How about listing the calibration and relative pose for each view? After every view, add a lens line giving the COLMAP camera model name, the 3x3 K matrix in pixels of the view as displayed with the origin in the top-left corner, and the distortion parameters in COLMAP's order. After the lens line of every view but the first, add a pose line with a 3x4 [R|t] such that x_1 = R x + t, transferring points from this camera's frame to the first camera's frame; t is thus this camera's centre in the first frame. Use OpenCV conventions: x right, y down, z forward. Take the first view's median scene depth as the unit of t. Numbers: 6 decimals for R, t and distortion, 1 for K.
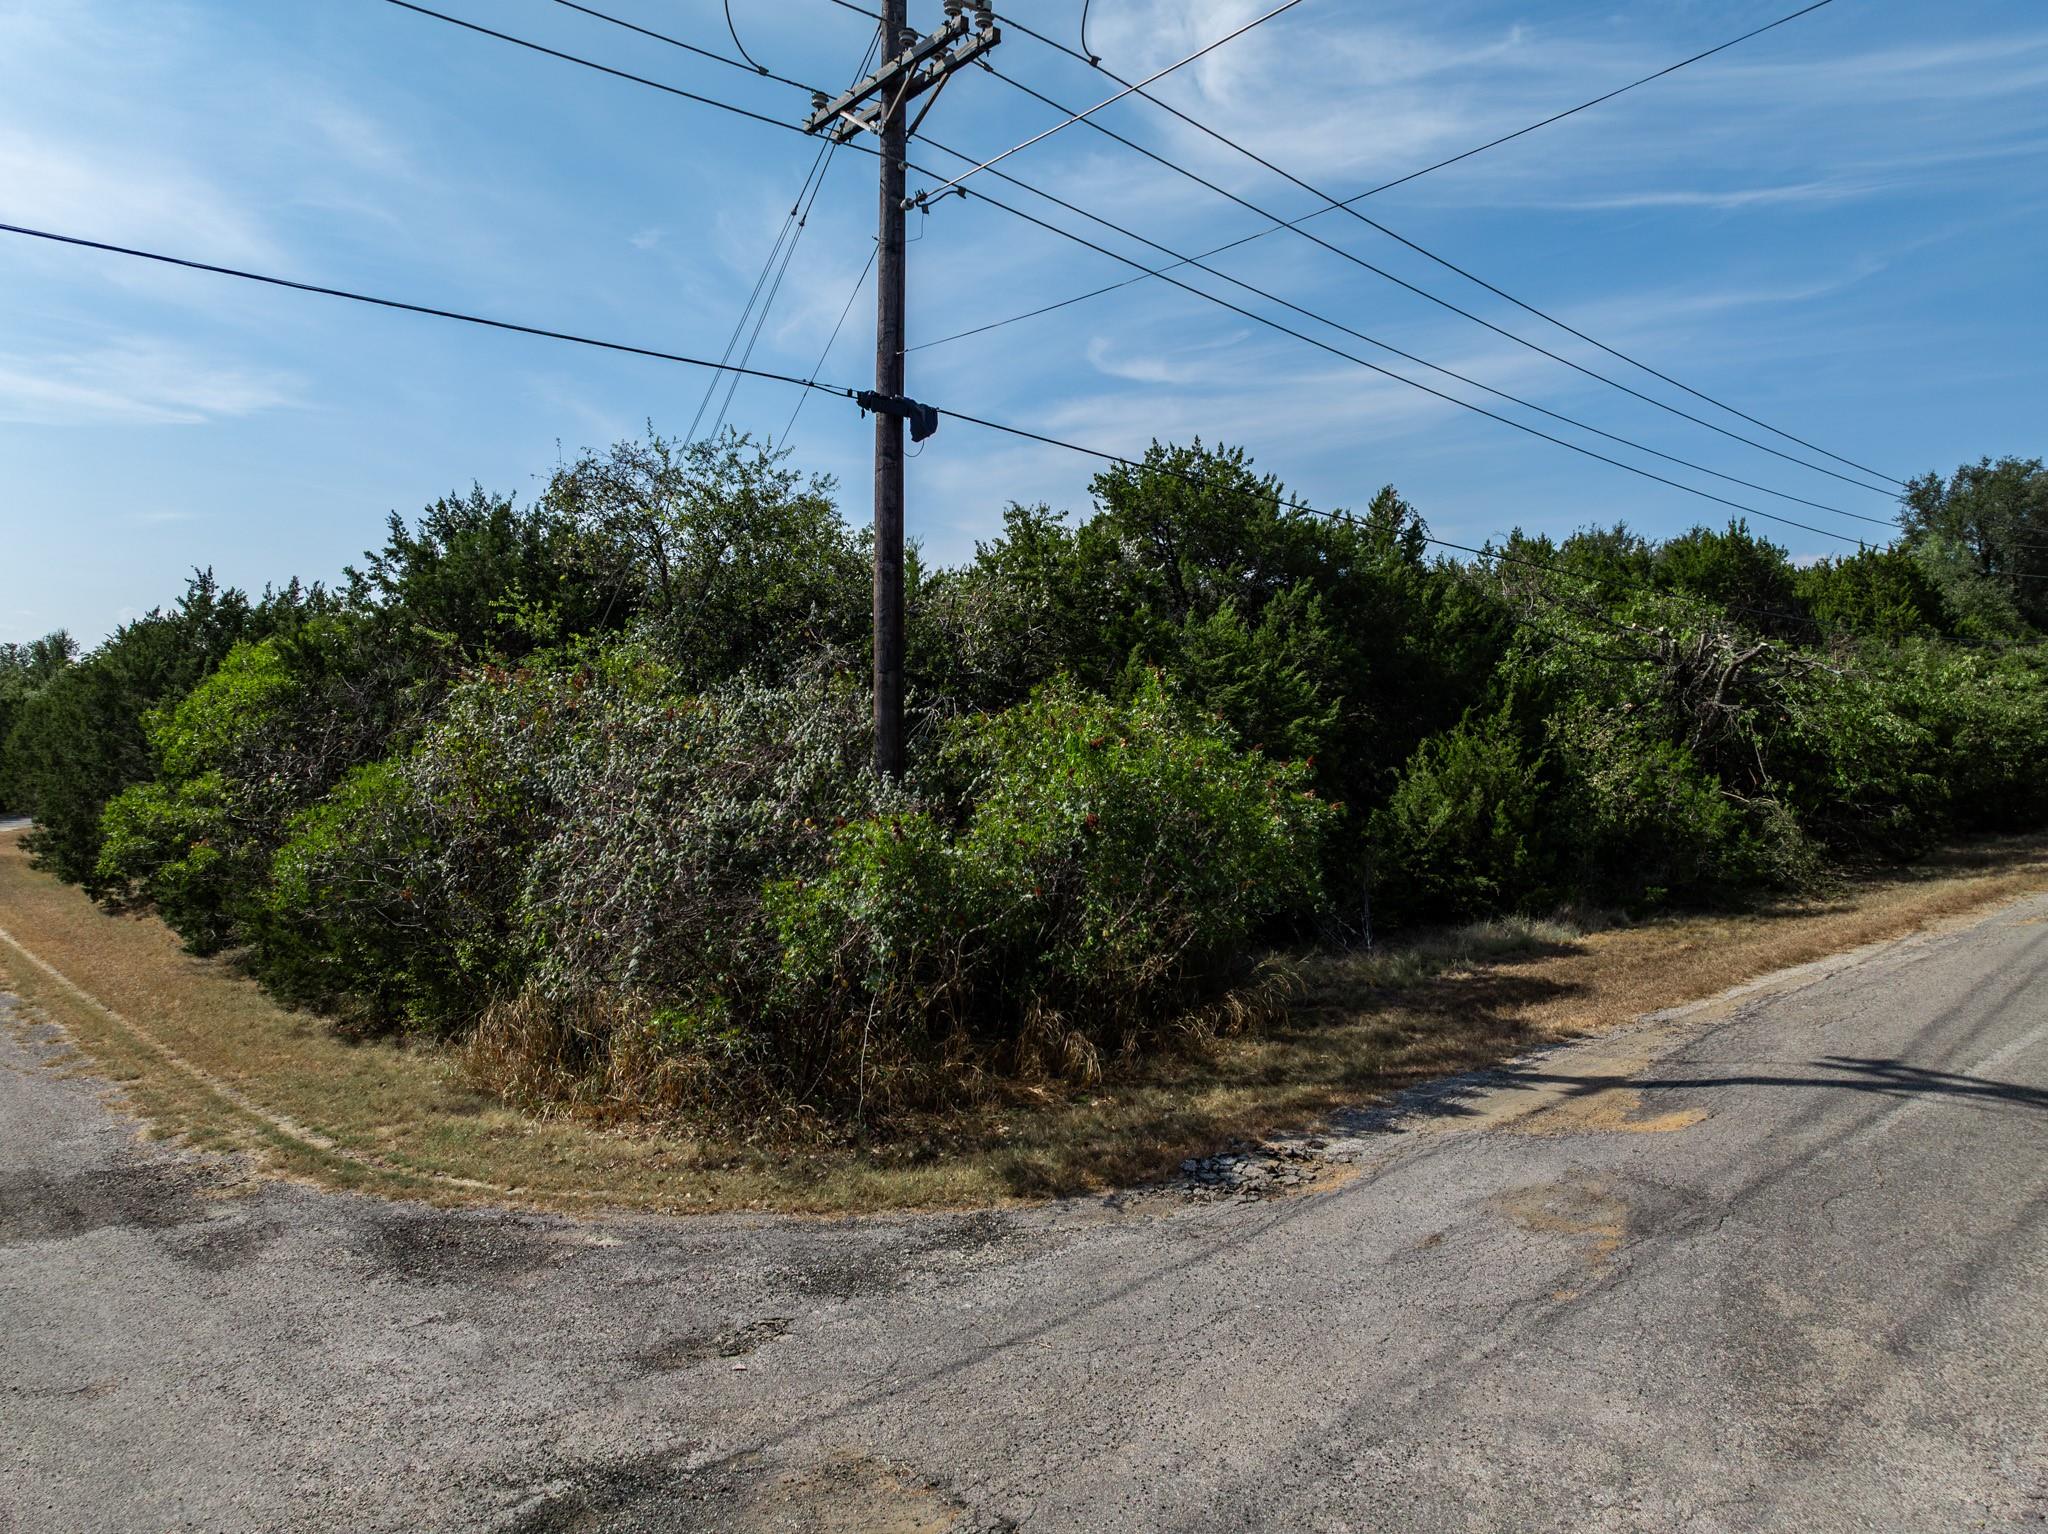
lens RADIAL K [[1440.7, 0, 1026.6], [0, 1440.7, 756.9], [0, 0, 1]] dist [-0.037438, 0.026457]
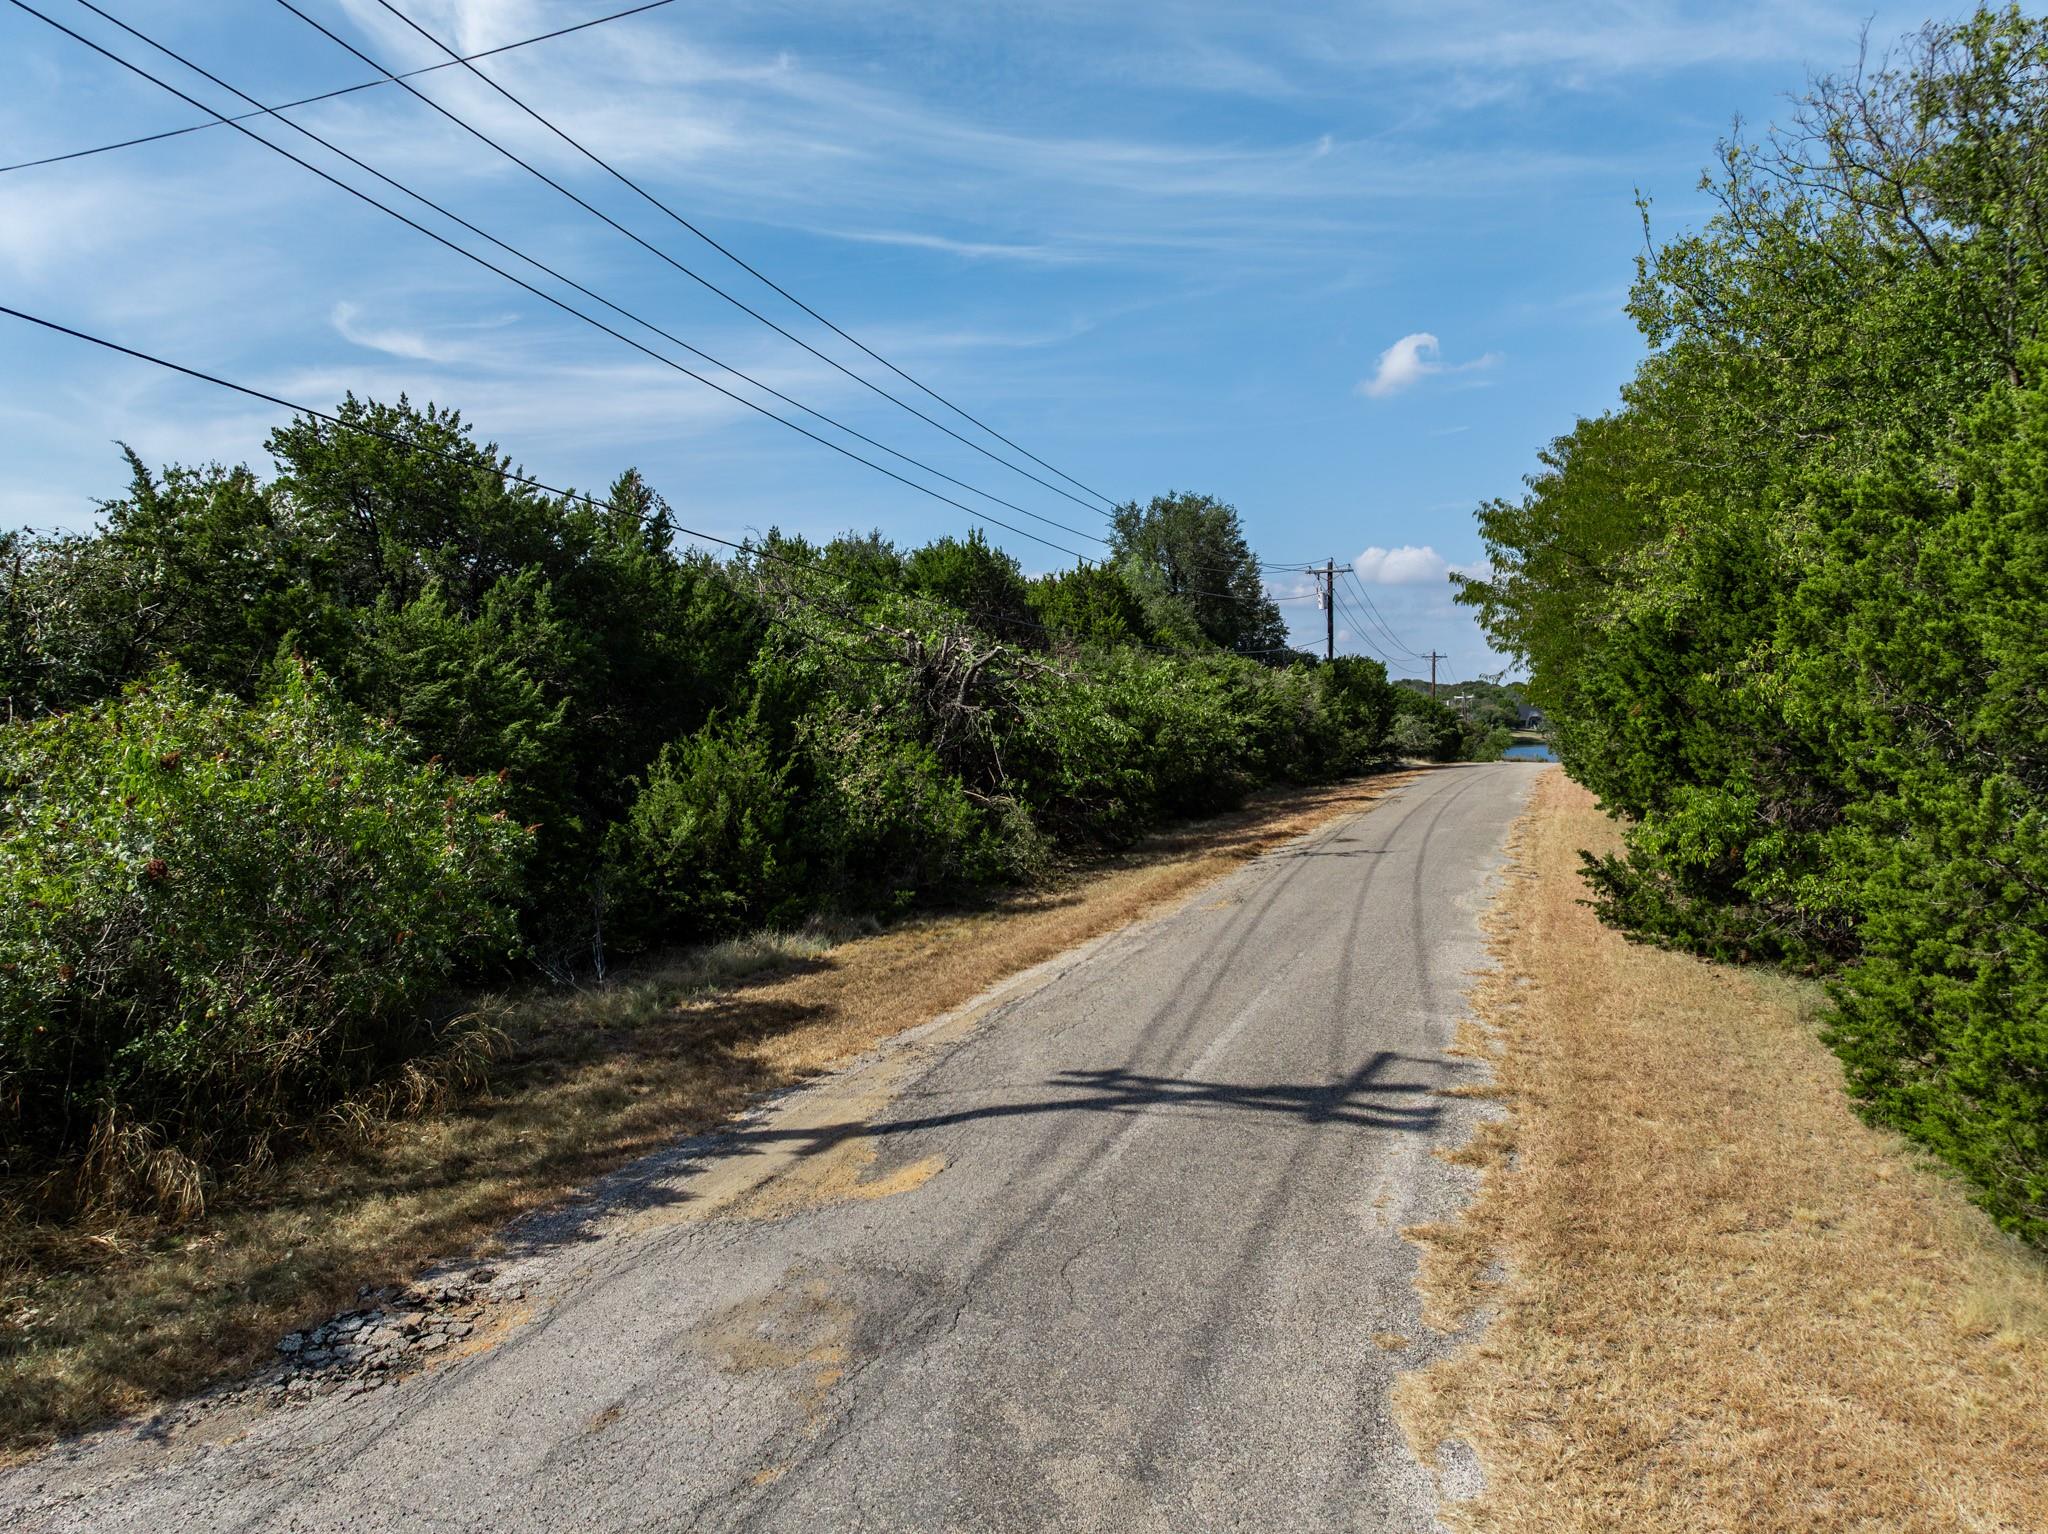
lens RADIAL K [[1440.7, 0, 1026.6], [0, 1440.7, 756.9], [0, 0, 1]] dist [-0.037438, 0.026457]
pose [[0.881593, -0.016232, 0.471731, 0.062380], [0.016700, 0.999855, 0.003195, -0.004048], [-0.471714, 0.005061, 0.881737, 0.111719]]
